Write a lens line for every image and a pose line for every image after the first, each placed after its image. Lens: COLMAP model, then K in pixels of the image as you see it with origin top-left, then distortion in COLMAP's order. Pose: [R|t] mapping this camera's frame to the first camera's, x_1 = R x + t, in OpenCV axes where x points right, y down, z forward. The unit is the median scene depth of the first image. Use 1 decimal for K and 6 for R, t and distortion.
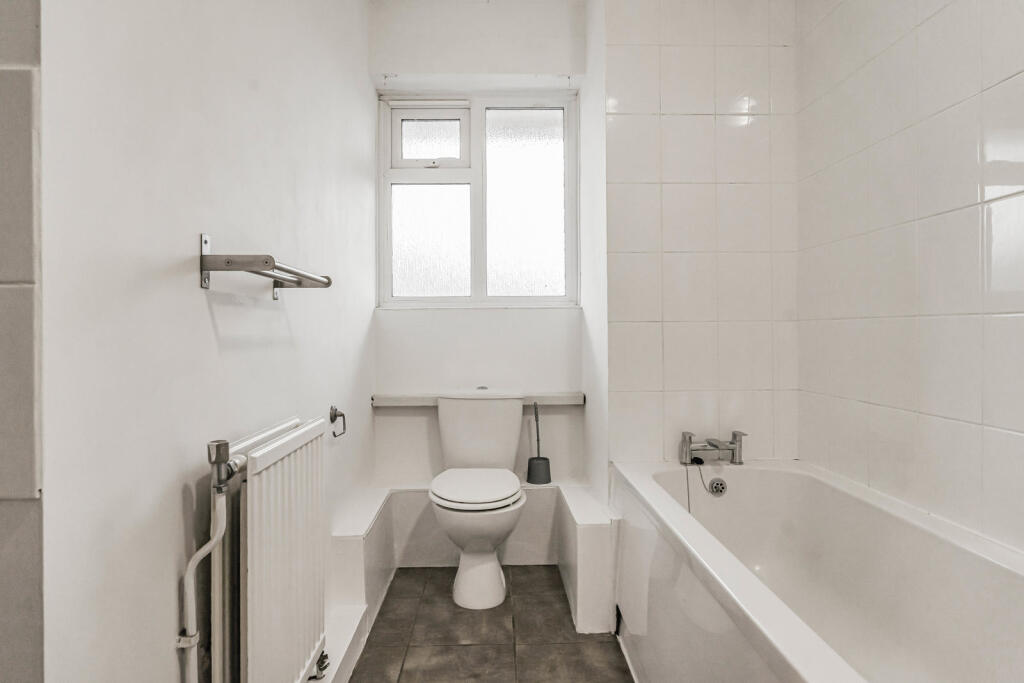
lens RADIAL K [[581.5, 0, 511.6], [0, 581.5, 333.5], [0, 0, 1]] dist [-0.006595, -0.000620]
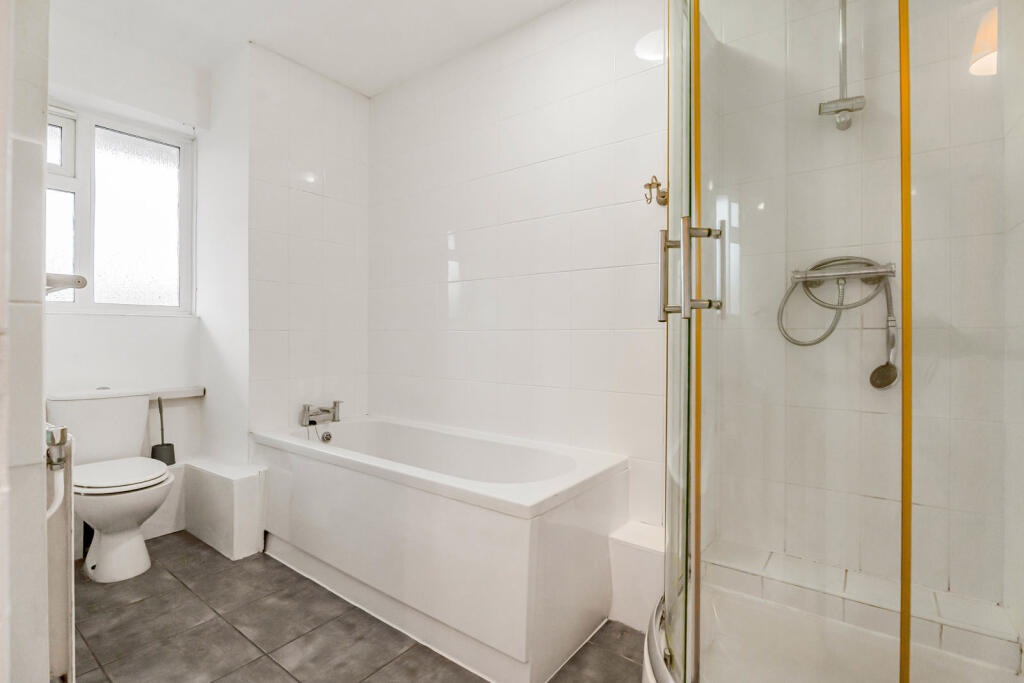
lens RADIAL K [[468.9, 0, 511.0], [0, 468.9, 340.1], [0, 0, 1]] dist [0.002981, 0.001347]
pose [[0.629791, -0.001283, 0.776764, -0.298542], [-0.002876, 0.999988, 0.003983, -0.002264], [-0.776759, -0.004742, 0.629780, -0.167227]]
